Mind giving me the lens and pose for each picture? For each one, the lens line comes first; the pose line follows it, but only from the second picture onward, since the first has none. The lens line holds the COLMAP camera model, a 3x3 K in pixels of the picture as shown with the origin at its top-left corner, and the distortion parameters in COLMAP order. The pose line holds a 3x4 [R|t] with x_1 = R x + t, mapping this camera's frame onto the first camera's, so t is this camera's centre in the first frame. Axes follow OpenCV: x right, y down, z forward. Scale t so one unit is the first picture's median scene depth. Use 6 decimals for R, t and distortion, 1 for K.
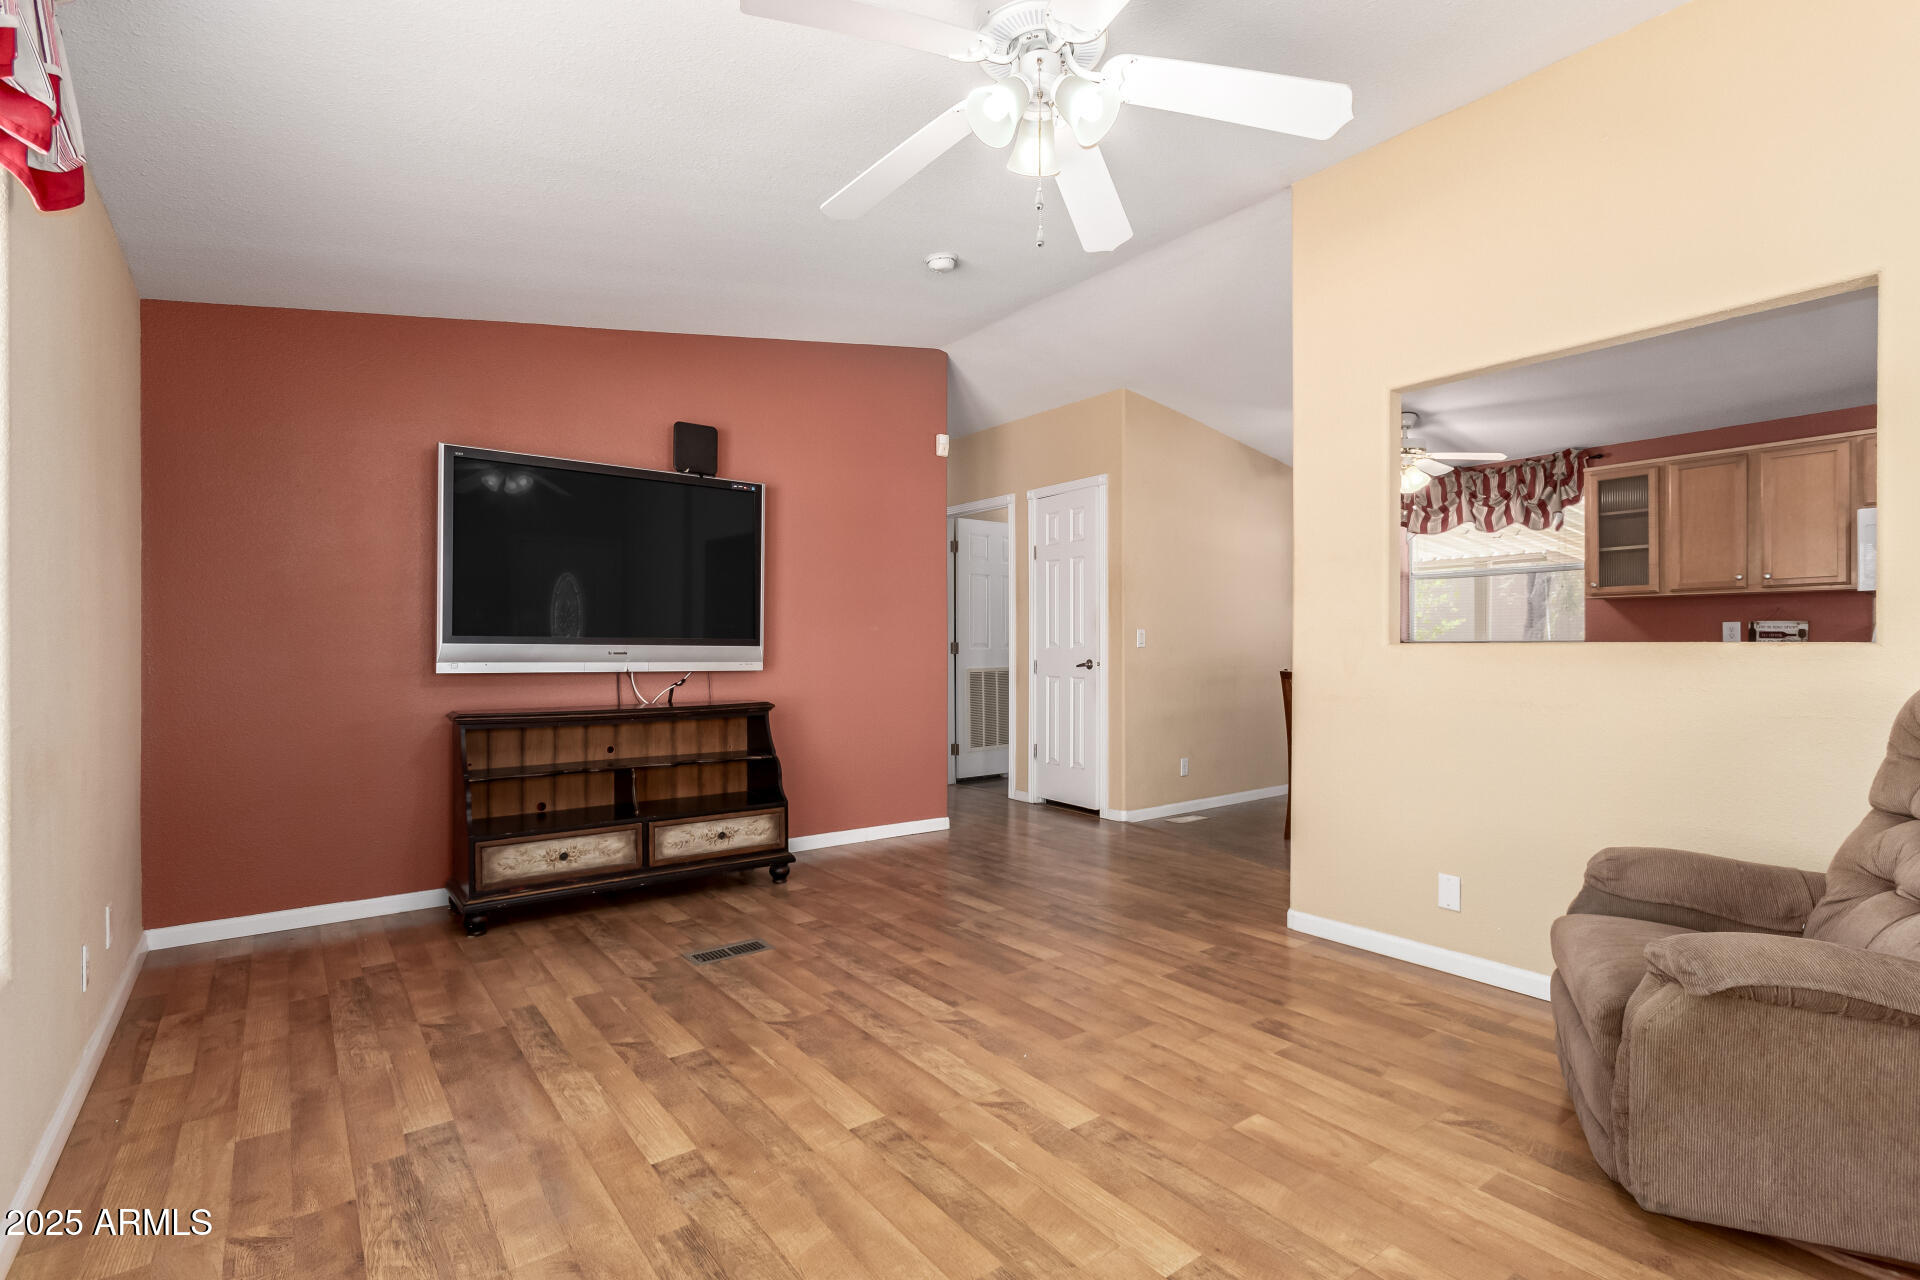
lens RADIAL K [[896.6, 0, 953.8], [0, 896.6, 654.9], [0, 0, 1]] dist [0.003068, 0.002183]
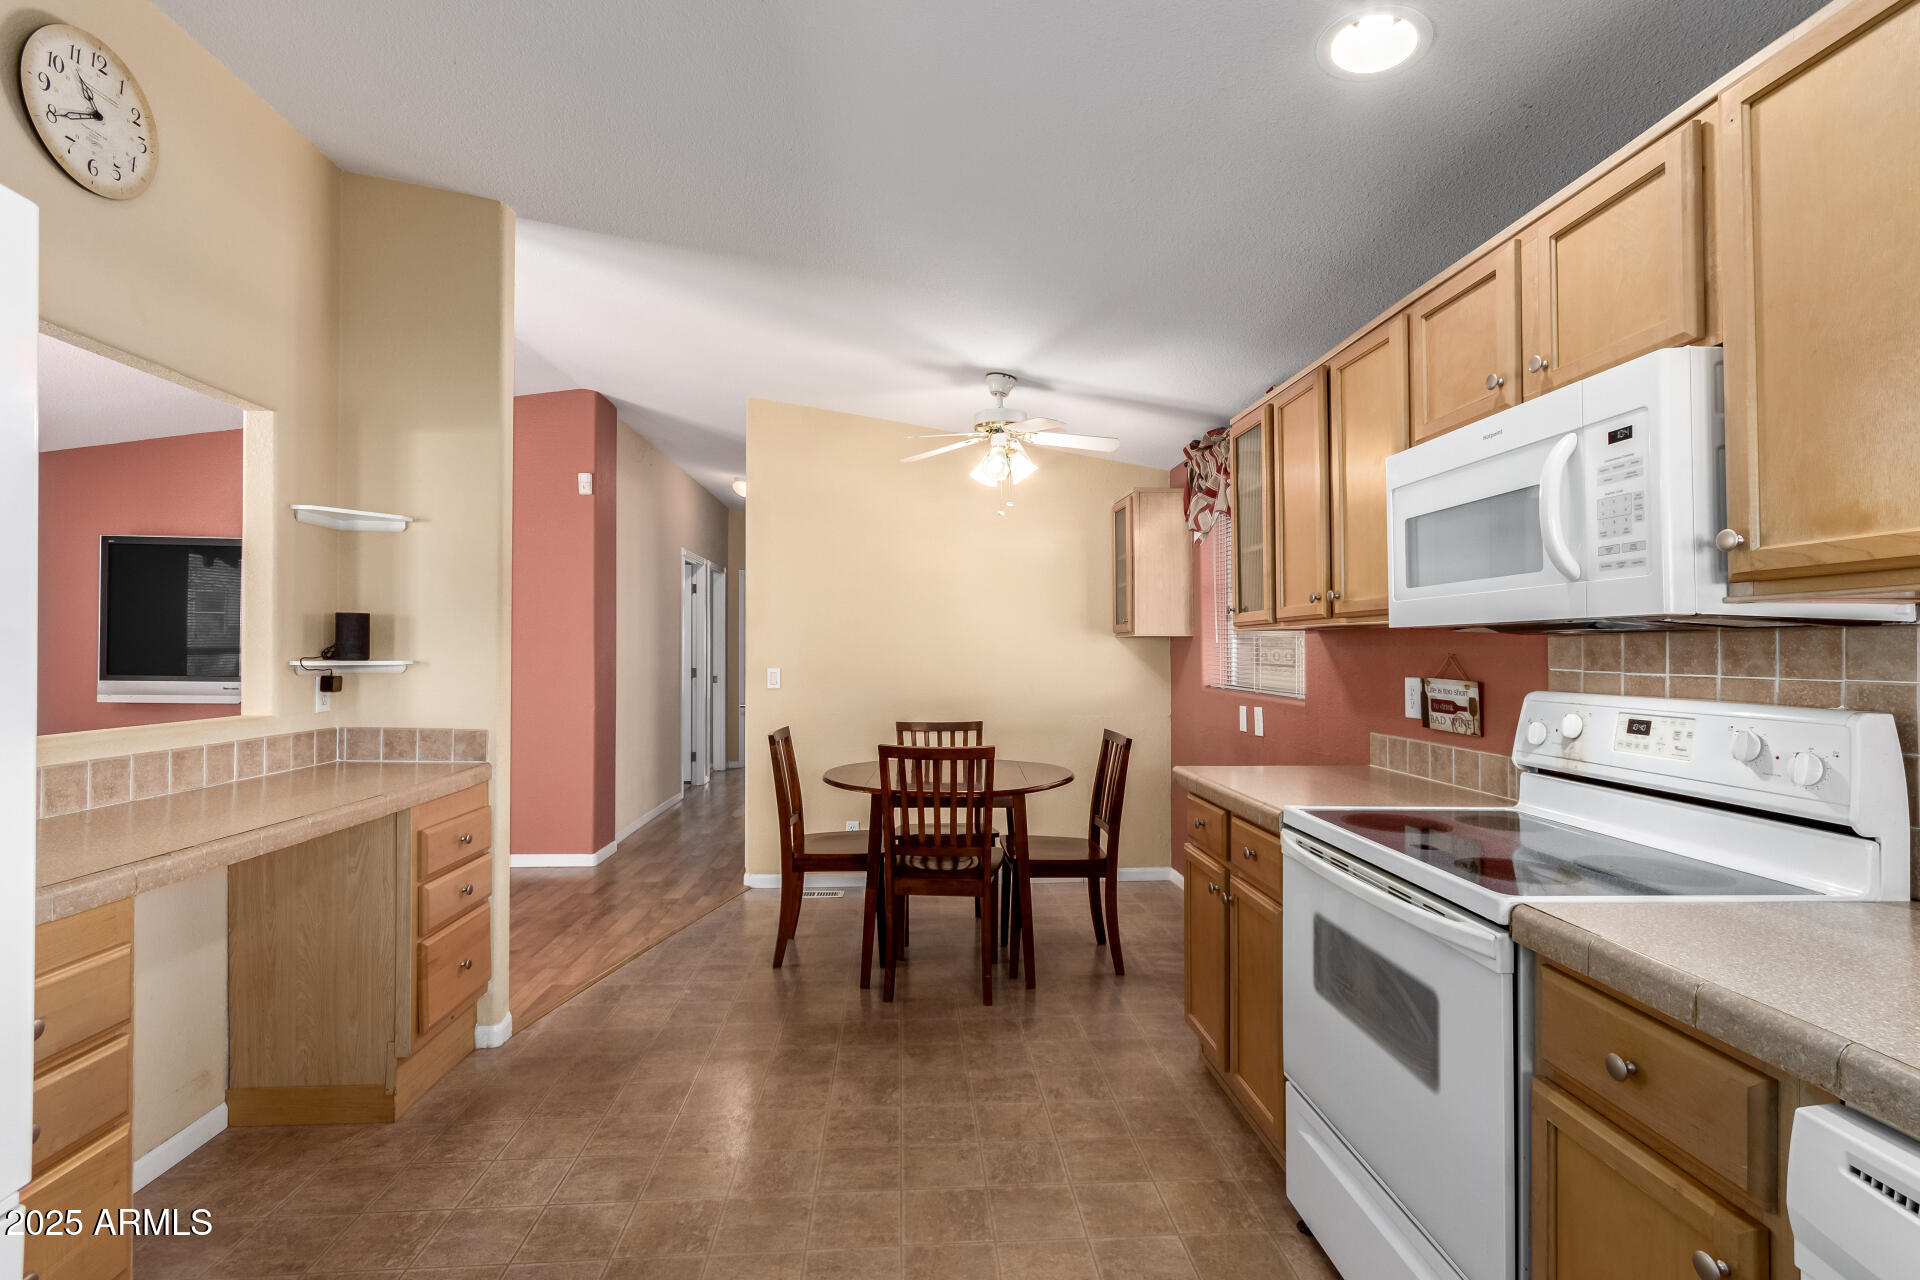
lens RADIAL K [[896.6, 0, 956.5], [0, 896.6, 644.6], [0, 0, 1]] dist [0.003068, 0.002183]
pose [[0.837223, 0.001691, -0.546859, 1.706147], [-0.010584, 0.999858, -0.013112, -0.085425], [0.546759, 0.016765, 0.837122, 0.747003]]
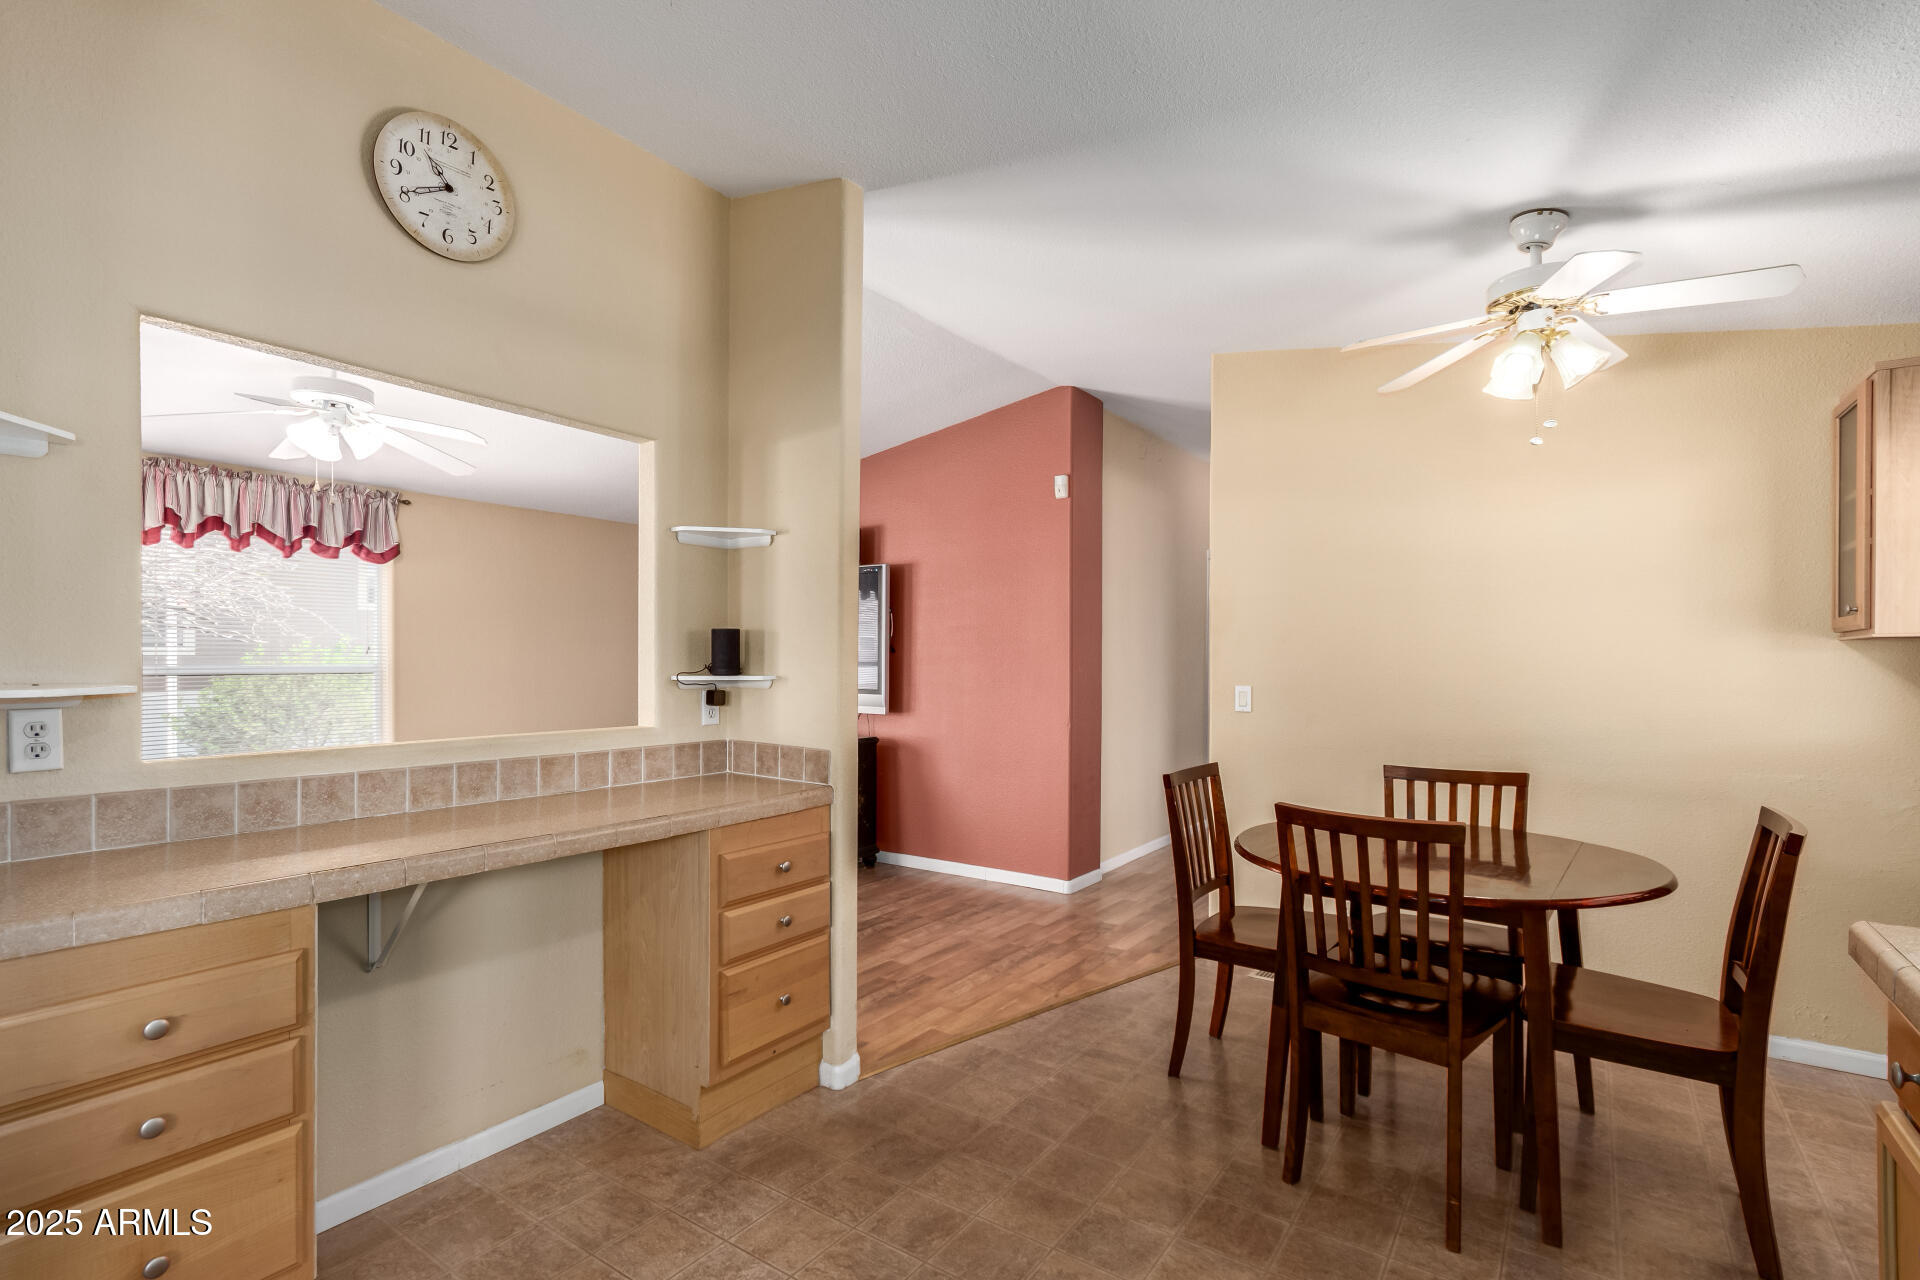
lens RADIAL K [[896.6, 0, 965.4], [0, 896.6, 674.1], [0, 0, 1]] dist [0.003068, 0.002183]
pose [[0.313359, 0.015401, -0.949510, 1.648091], [-0.010010, 0.999866, 0.012915, -0.091182], [0.949582, 0.005458, 0.313472, 1.172197]]
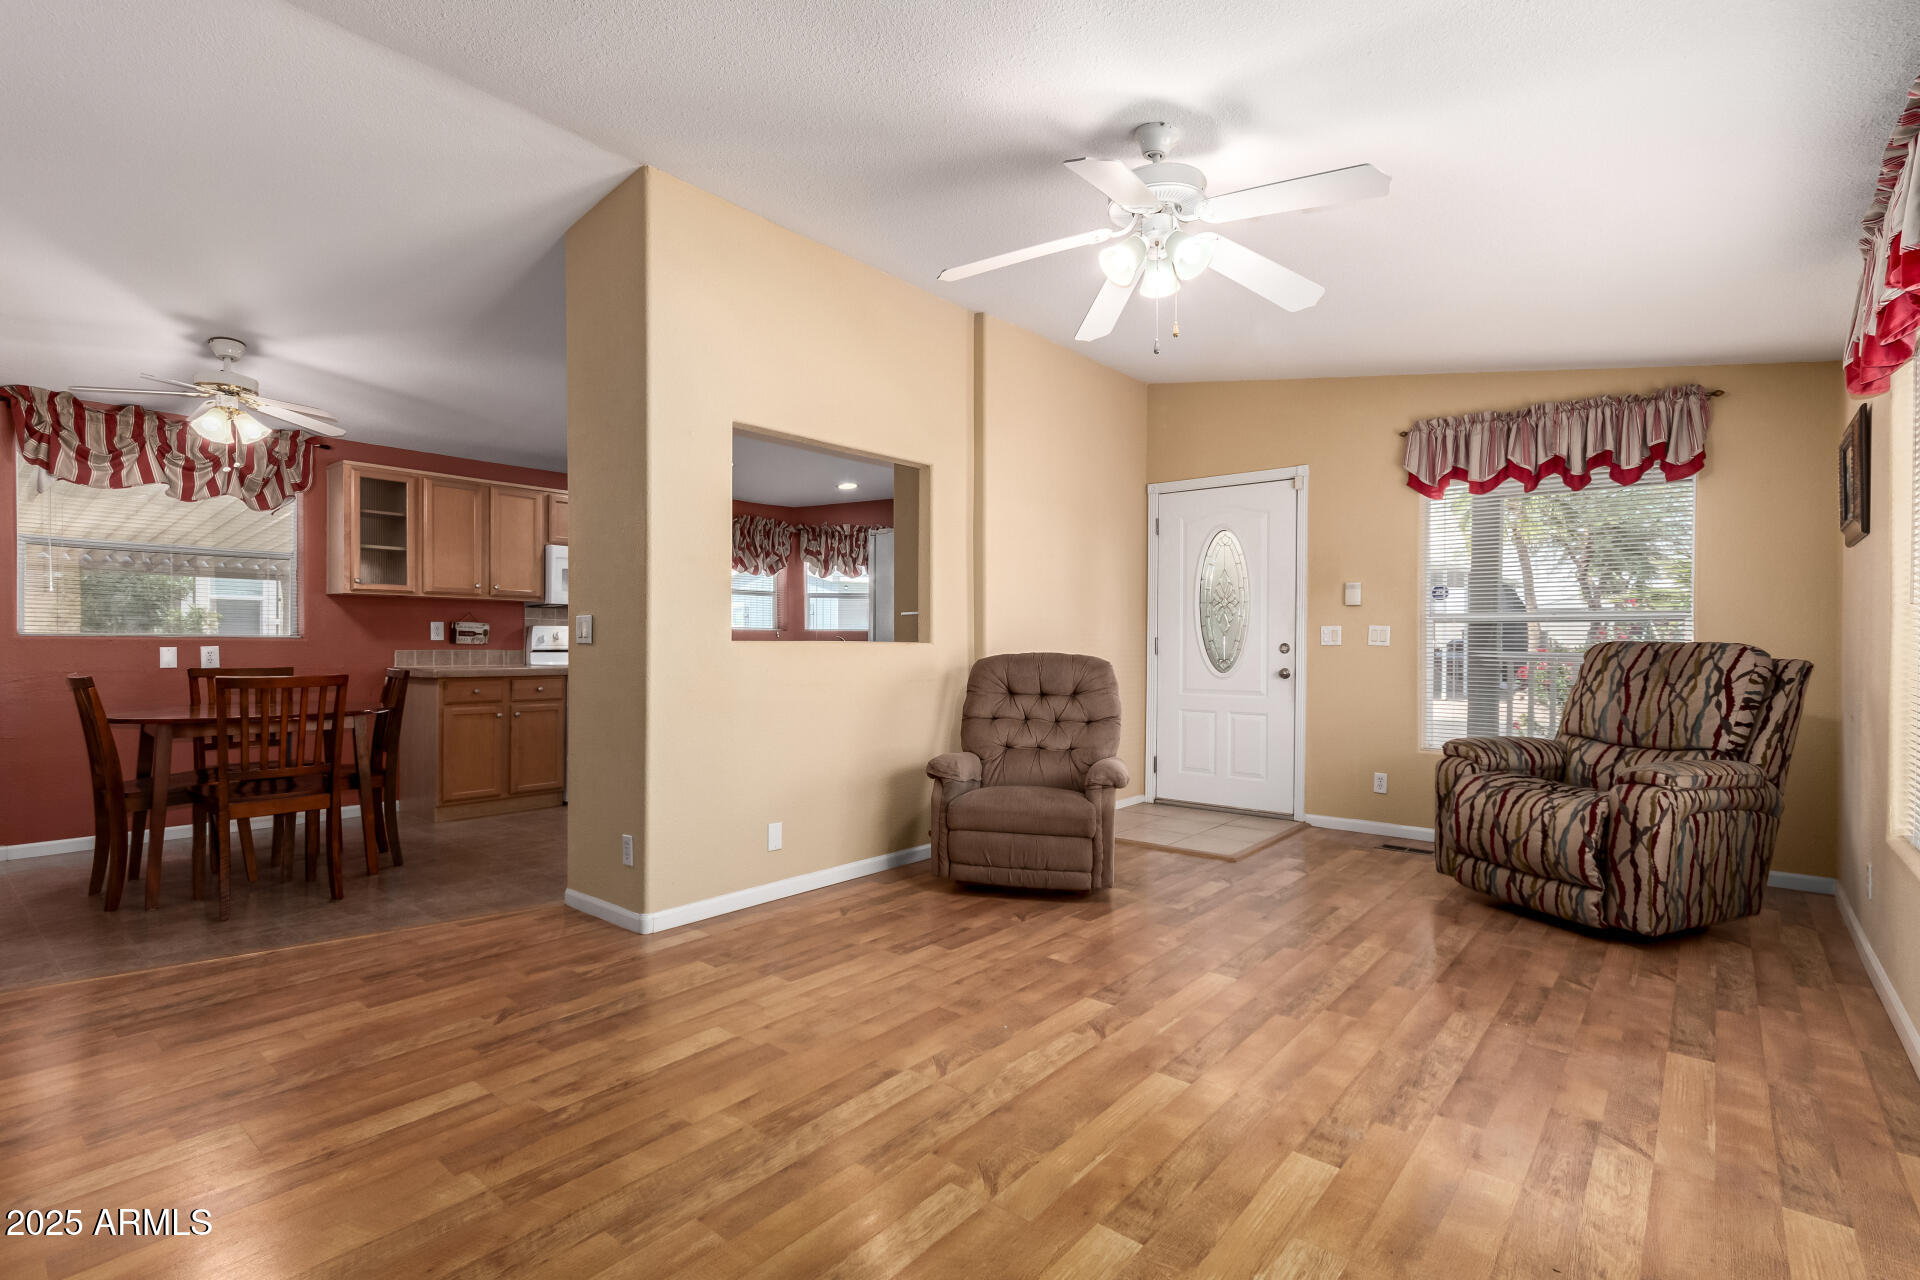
lens RADIAL K [[896.6, 0, 985.9], [0, 896.6, 665.0], [0, 0, 1]] dist [0.003068, 0.002183]
pose [[-0.244528, -0.021323, 0.969408, -0.805772], [0.005754, 0.999709, 0.023441, -0.007848], [-0.969625, 0.011310, -0.244334, 1.094335]]
